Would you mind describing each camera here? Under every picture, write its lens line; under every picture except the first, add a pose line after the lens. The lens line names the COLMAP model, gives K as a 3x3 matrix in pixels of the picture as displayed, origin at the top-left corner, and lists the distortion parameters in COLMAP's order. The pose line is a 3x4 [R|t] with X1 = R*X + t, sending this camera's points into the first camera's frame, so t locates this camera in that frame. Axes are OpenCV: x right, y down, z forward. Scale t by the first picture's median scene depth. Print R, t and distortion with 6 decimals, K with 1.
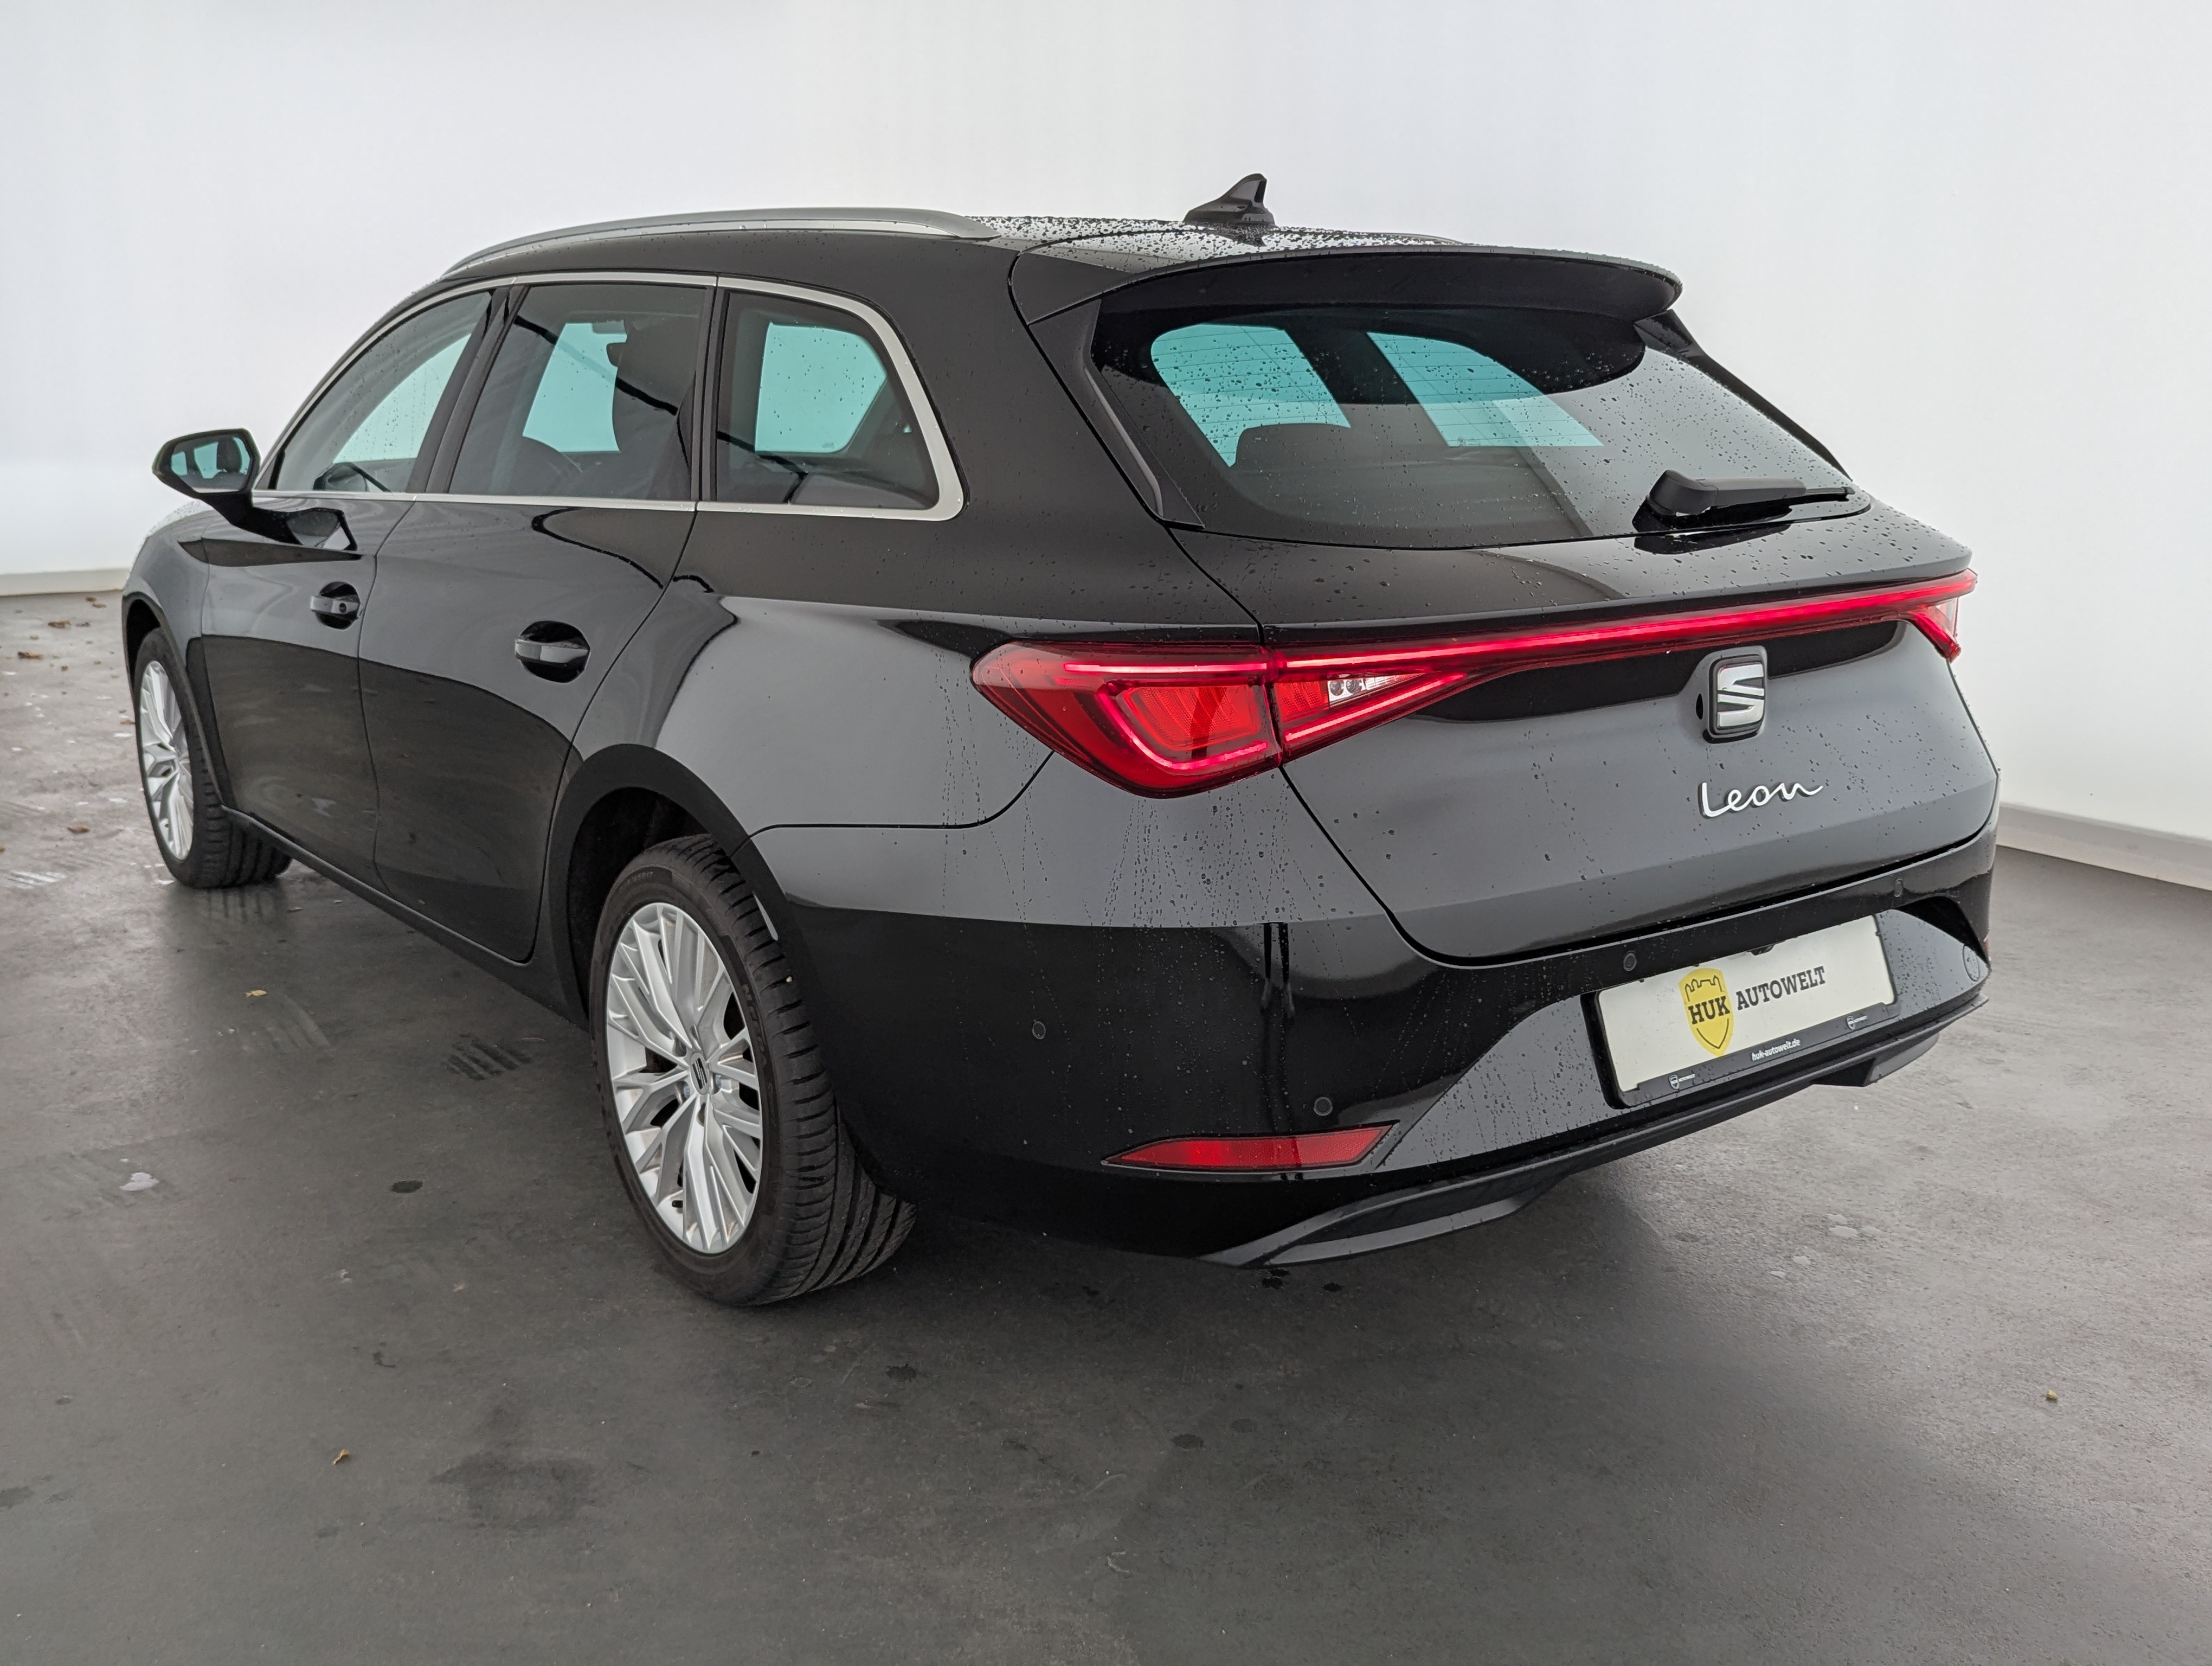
lens RADIAL K [[1997.2, 0, 1110.8], [0, 1997.2, 790.3], [0, 0, 1]] dist [0.077647, -0.119537]
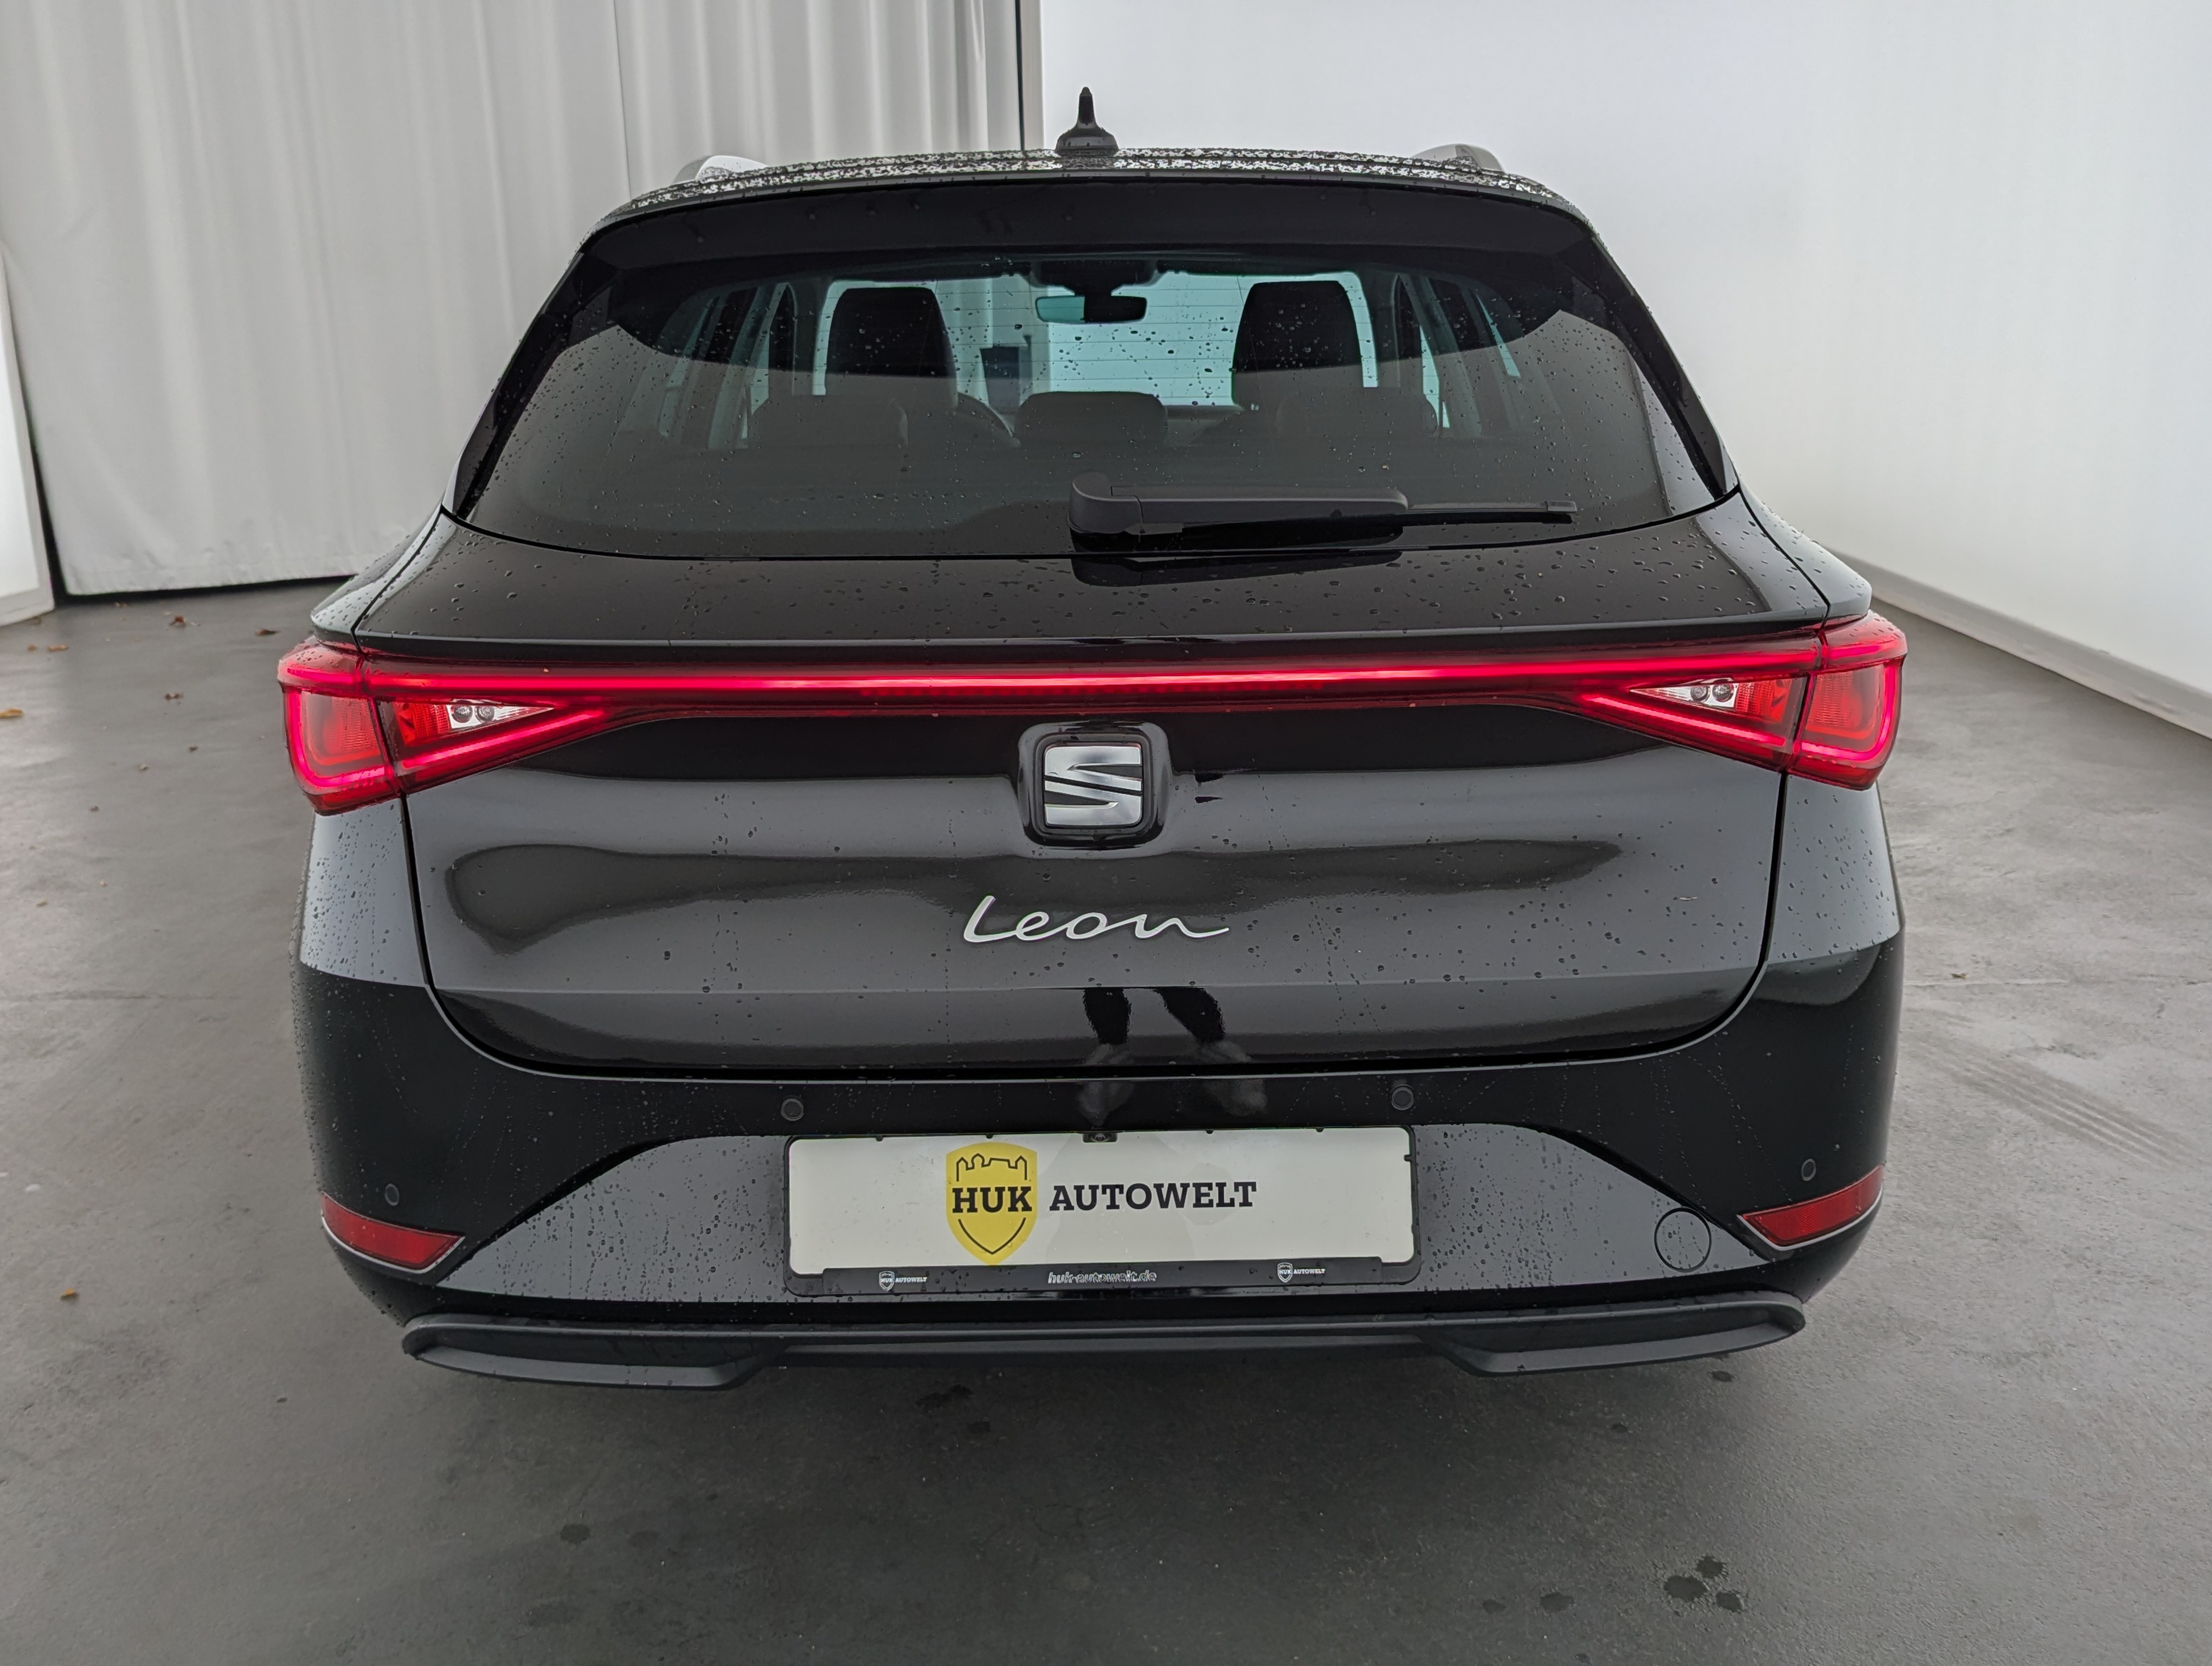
lens RADIAL K [[1997.2, 0, 1110.8], [0, 1997.2, 790.3], [0, 0, 1]] dist [0.077647, -0.119537]
pose [[0.801760, 0.126122, -0.584187, 0.736160], [-0.111765, 0.991876, 0.060749, -0.089454], [0.587103, 0.016586, 0.809342, 0.417896]]
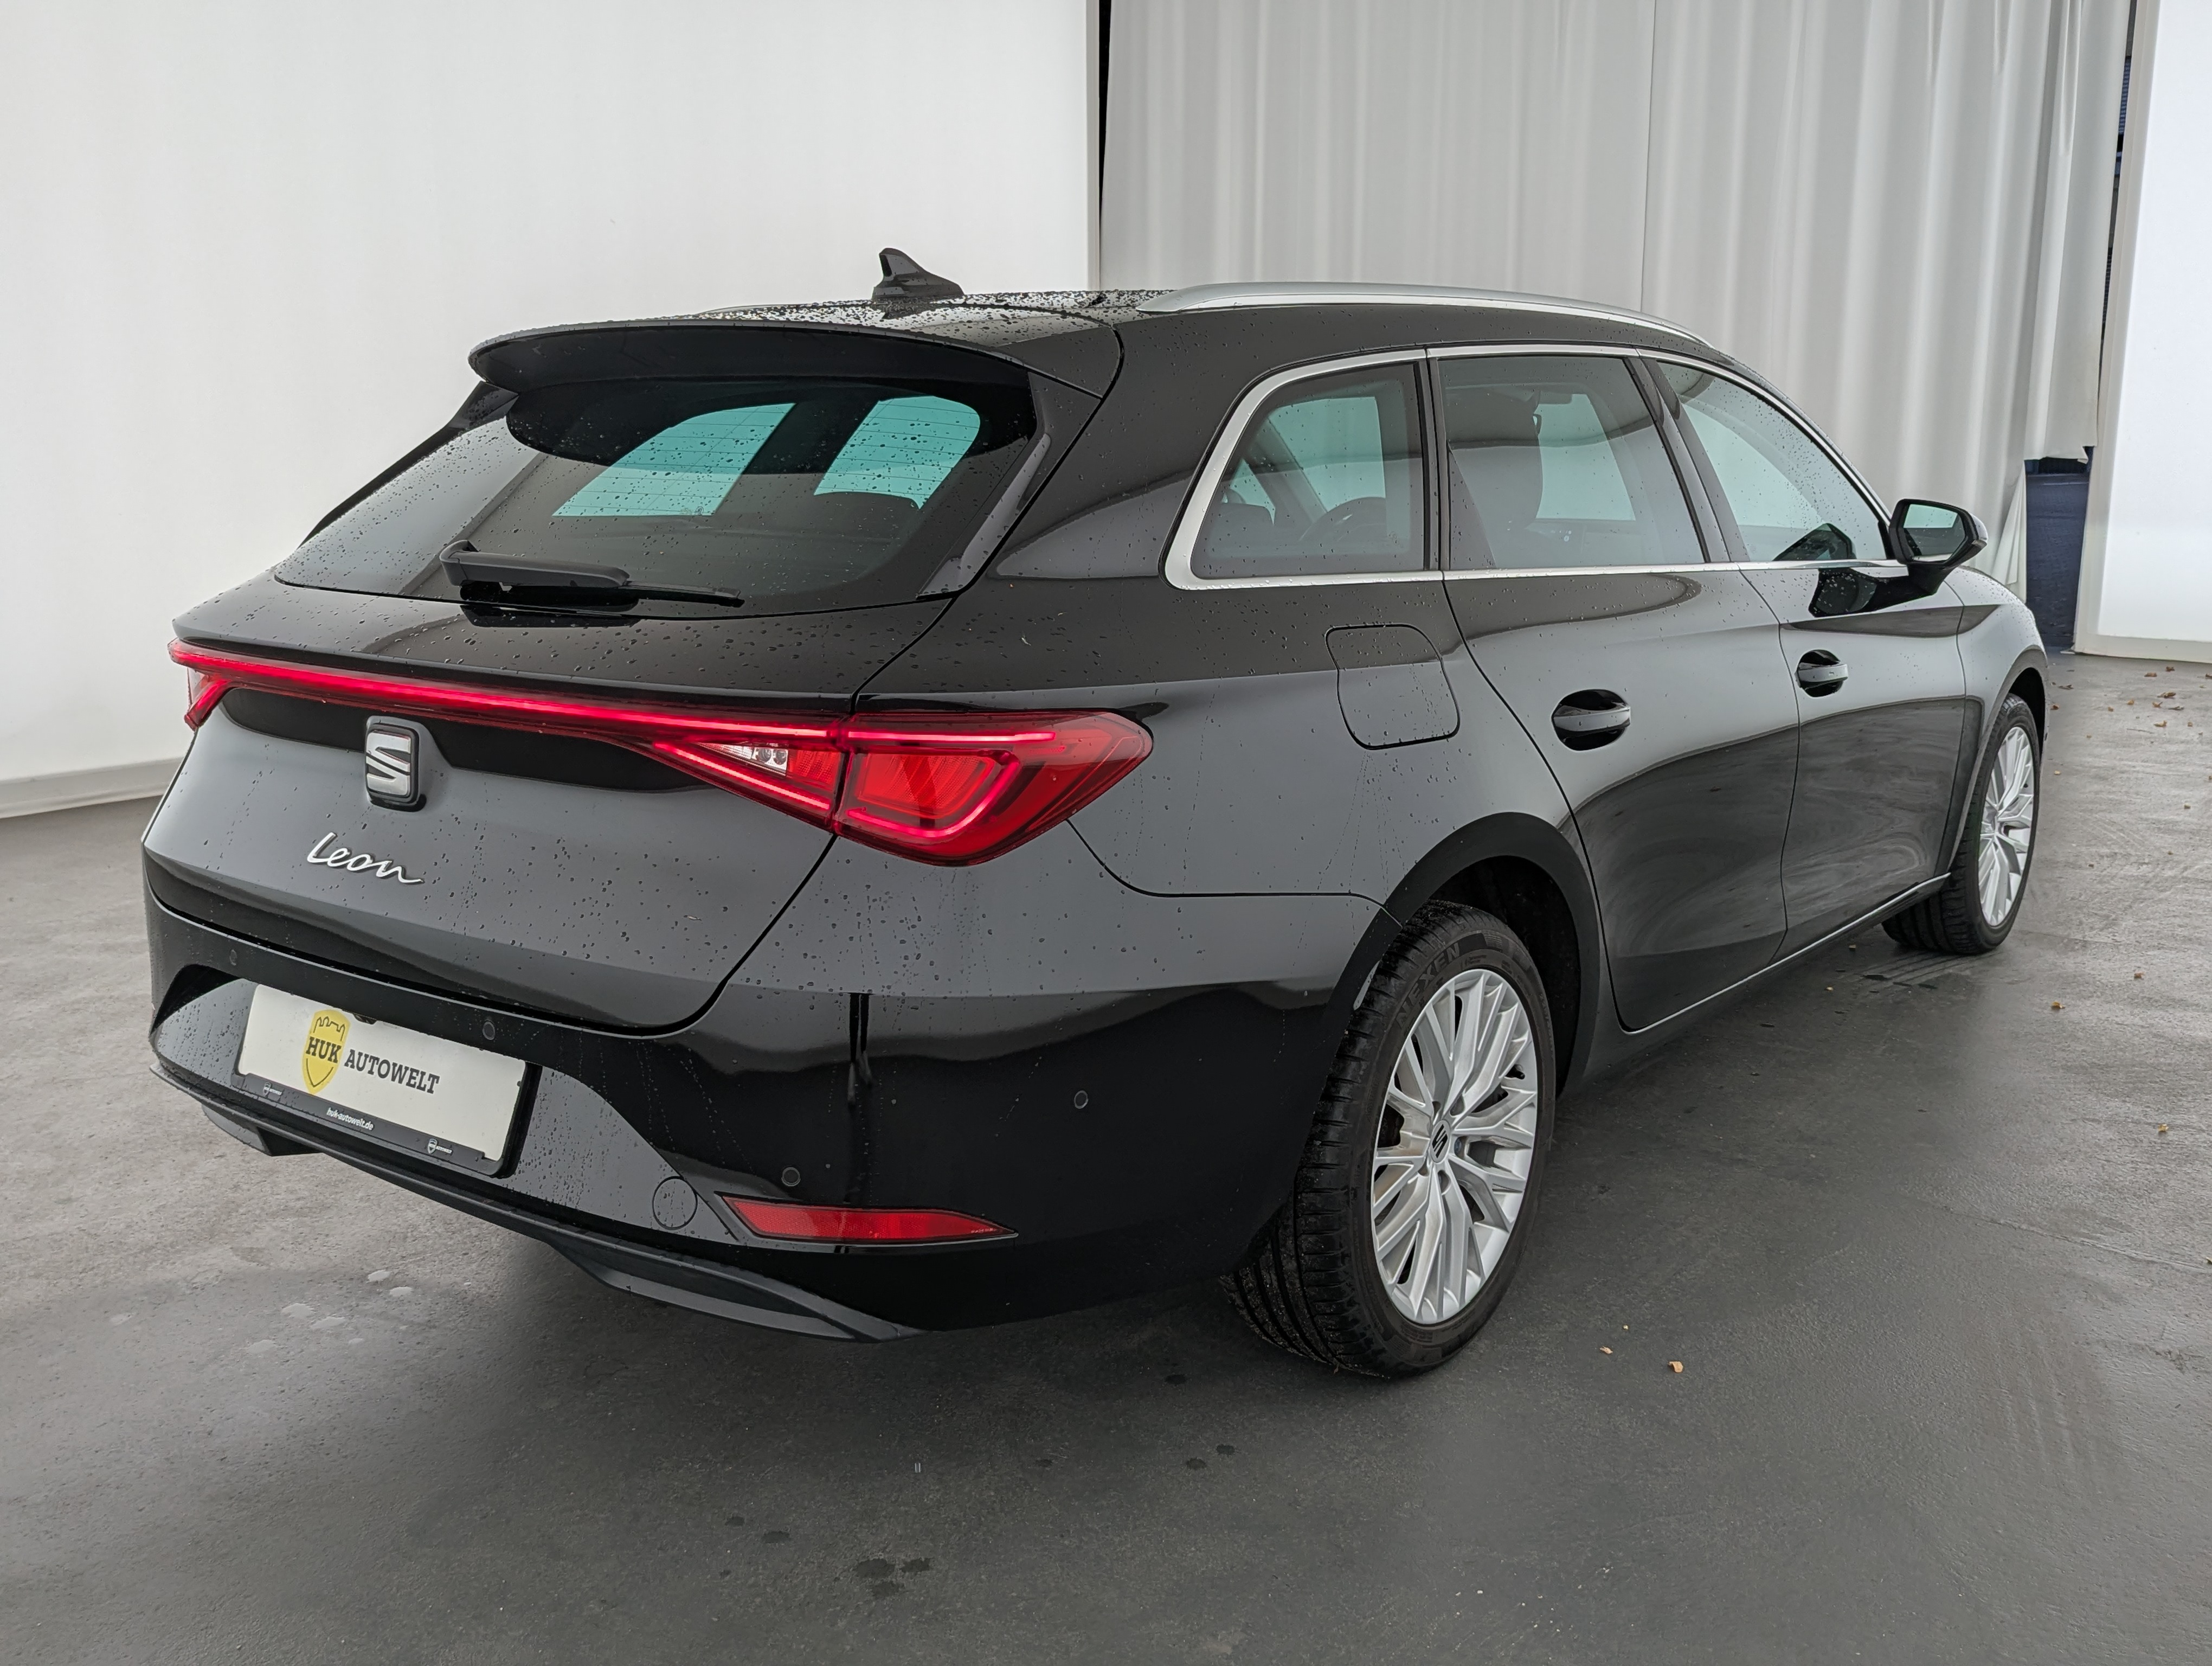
lens RADIAL K [[2032.9, 0, 1143.5], [0, 2032.9, 796.4], [0, 0, 1]] dist [0.036553, -0.023440]
pose [[0.274693, 0.173858, -0.945683, 1.374787], [-0.206292, 0.971271, 0.118641, -0.228656], [0.939142, 0.162497, 0.302667, 1.042472]]
